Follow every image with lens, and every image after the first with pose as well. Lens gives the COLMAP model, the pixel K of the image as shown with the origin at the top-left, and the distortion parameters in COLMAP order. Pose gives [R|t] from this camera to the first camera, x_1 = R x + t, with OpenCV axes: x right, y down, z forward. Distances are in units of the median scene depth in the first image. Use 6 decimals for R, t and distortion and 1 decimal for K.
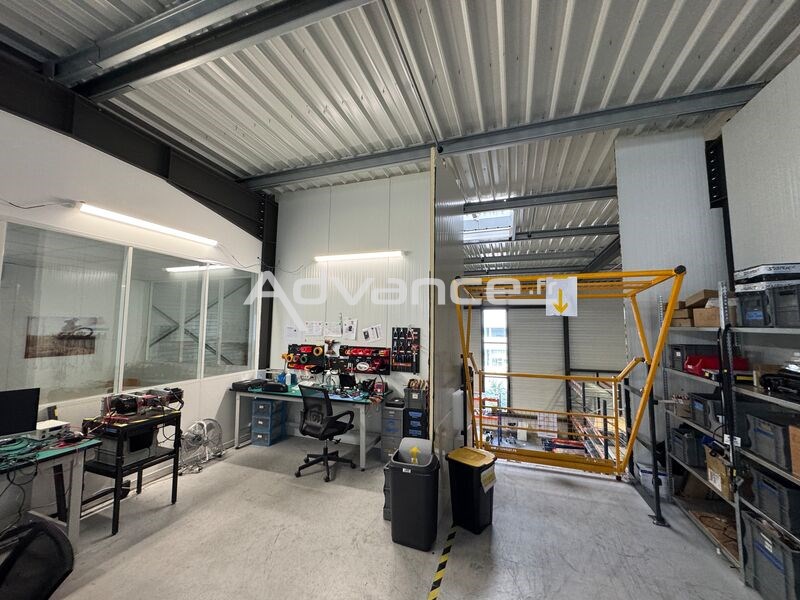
lens RADIAL K [[319.6, 0, 403.6], [0, 319.6, 301.1], [0, 0, 1]] dist [-0.000108, -0.000687]
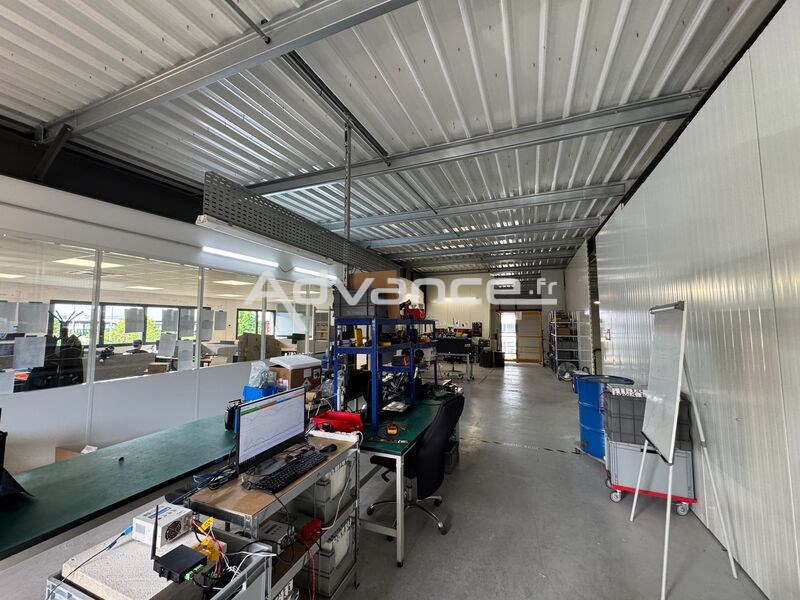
lens RADIAL K [[319.6, 0, 401.9], [0, 319.6, 298.3], [0, 0, 1]] dist [-0.000108, -0.000687]
pose [[0.998707, -0.006545, -0.050415, -0.552515], [0.006717, 0.999972, 0.003243, -0.163542], [0.050392, -0.003577, 0.998723, -2.081860]]
